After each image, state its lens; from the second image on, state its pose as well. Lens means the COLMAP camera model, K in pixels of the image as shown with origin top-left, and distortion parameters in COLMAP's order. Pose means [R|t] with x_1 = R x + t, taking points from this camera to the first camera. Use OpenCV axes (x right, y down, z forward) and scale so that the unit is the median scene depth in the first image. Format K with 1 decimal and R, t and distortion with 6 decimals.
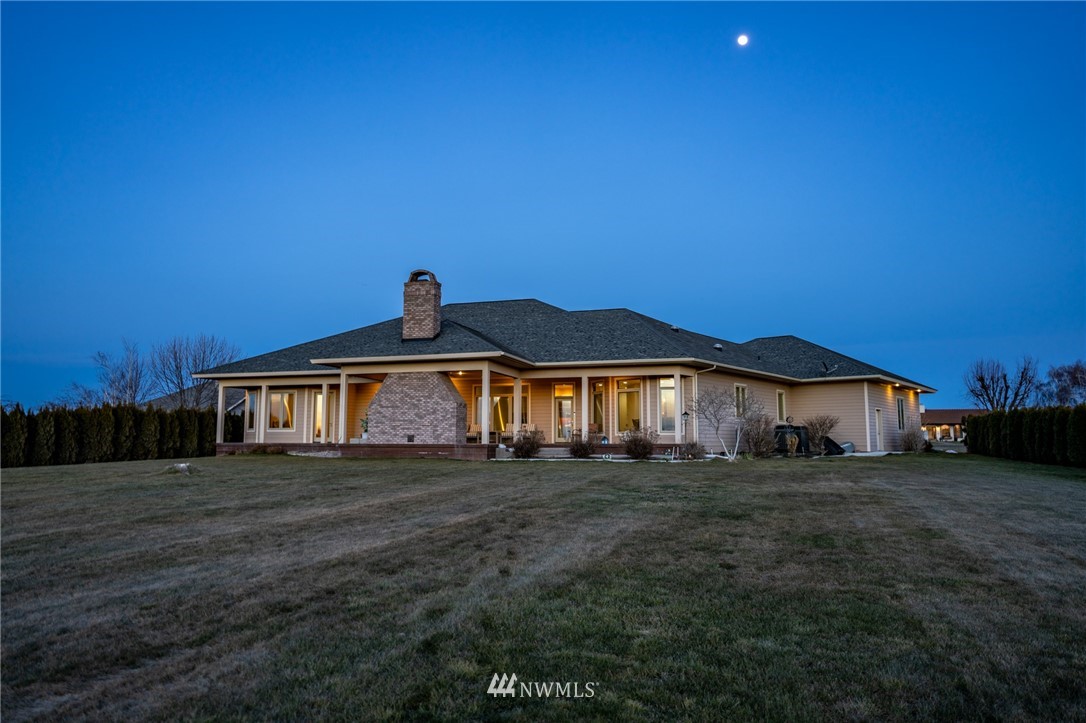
lens RADIAL K [[732.4, 0, 543.0], [0, 732.4, 362.7], [0, 0, 1]] dist [0.002579, 0.000350]
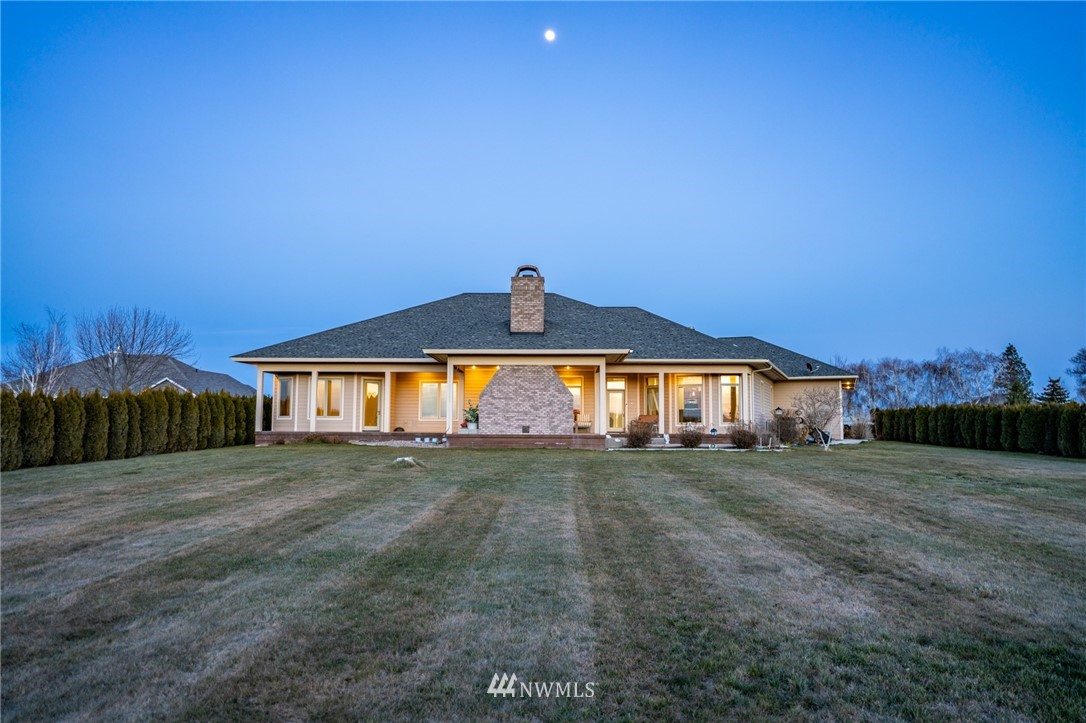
lens RADIAL K [[738.4, 0, 543.1], [0, 738.4, 360.6], [0, 0, 1]] dist [-0.002045, 0.000315]
pose [[0.955325, 0.029854, 0.294045, -0.449557], [-0.036271, 0.999208, 0.016392, -0.010999], [-0.293322, -0.026325, 0.955651, -0.001071]]
